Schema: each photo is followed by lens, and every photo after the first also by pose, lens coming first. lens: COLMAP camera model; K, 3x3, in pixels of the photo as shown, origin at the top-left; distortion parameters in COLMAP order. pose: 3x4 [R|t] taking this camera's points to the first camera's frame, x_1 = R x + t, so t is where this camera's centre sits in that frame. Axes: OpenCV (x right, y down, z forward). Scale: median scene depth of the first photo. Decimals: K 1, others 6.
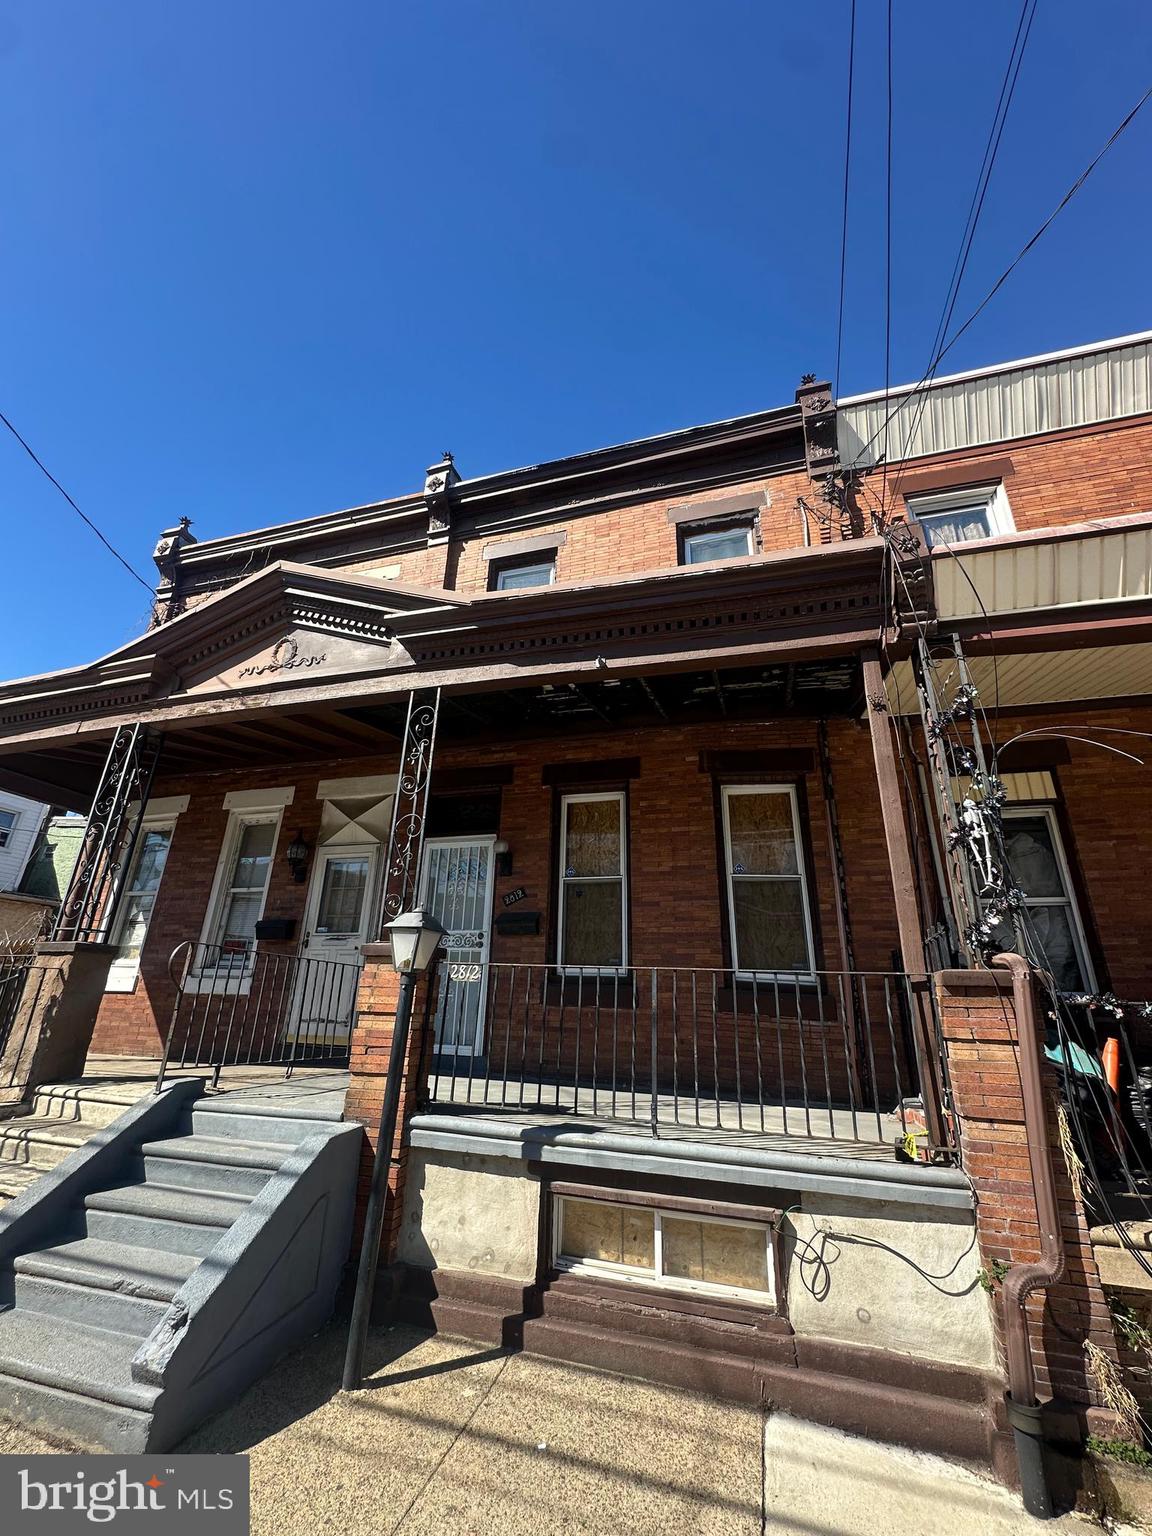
lens RADIAL K [[617.5, 0, 577.2], [0, 617.5, 774.0], [0, 0, 1]] dist [-0.003870, 0.001157]
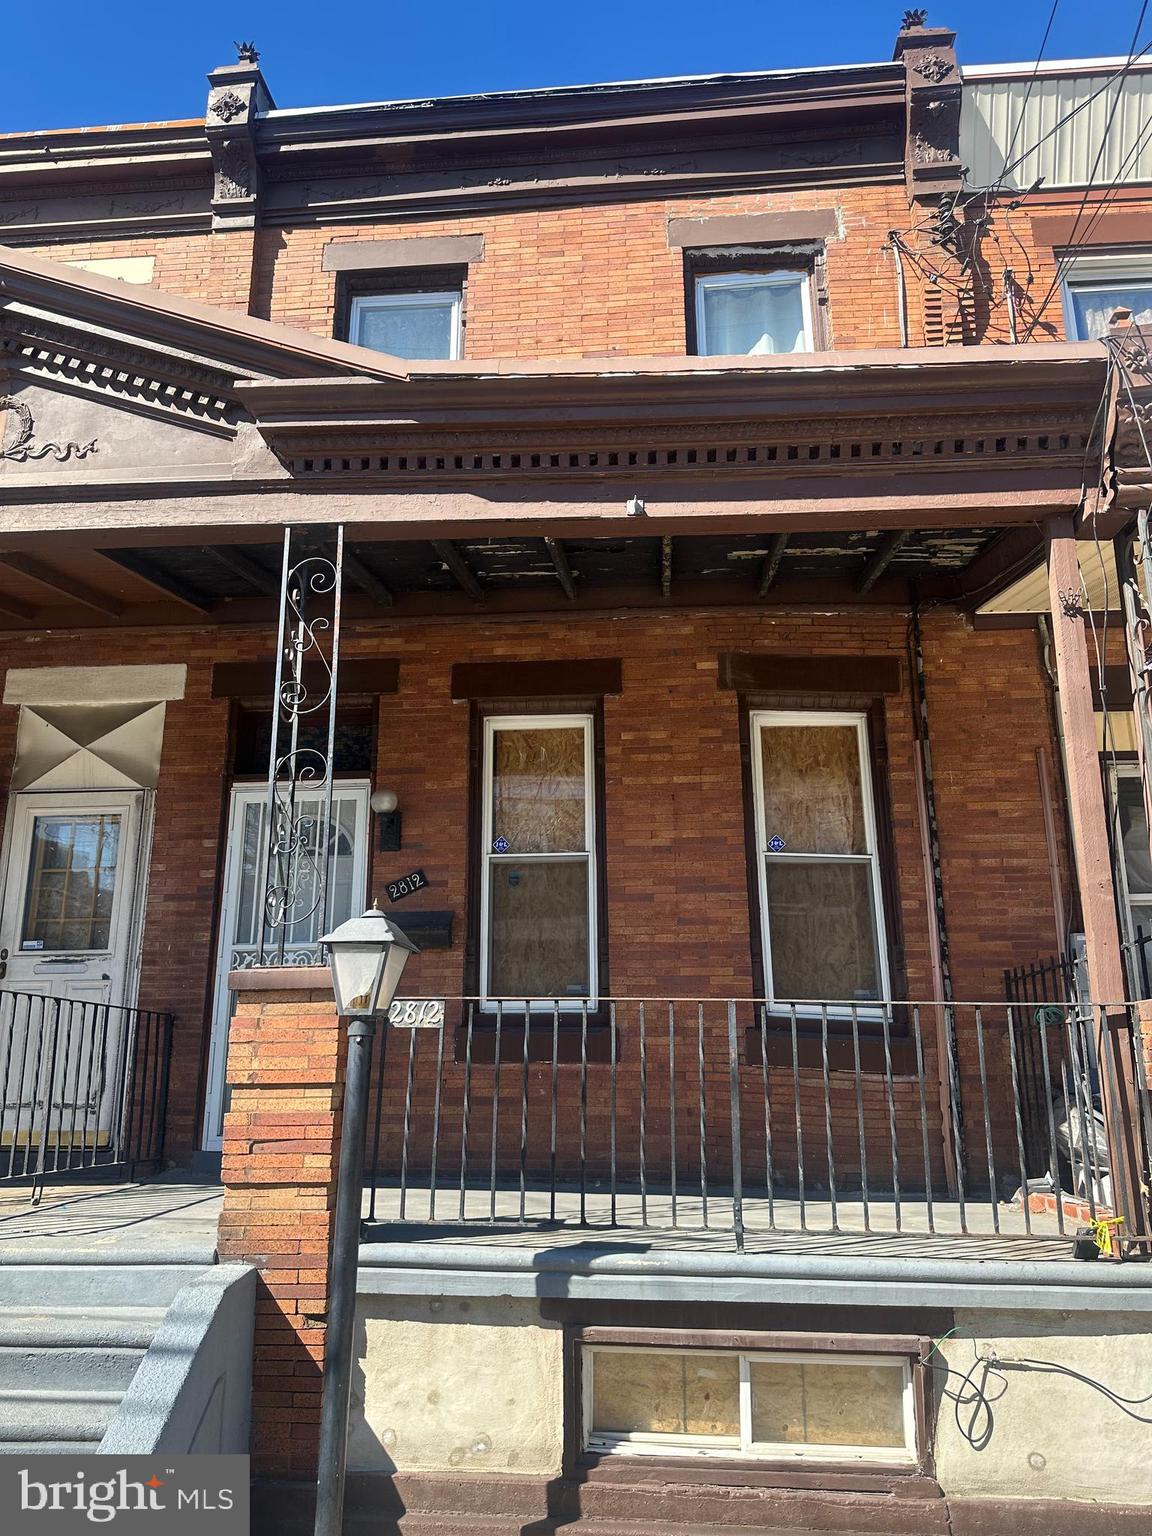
lens RADIAL K [[1079.2, 0, 573.8], [0, 1079.2, 782.8], [0, 0, 1]] dist [0.046922, -0.052416]
pose [[0.978191, 0.021778, 0.206562, -0.192835], [-0.044208, 0.993531, 0.104601, -0.017369], [-0.202948, -0.111452, 0.972826, -0.031184]]
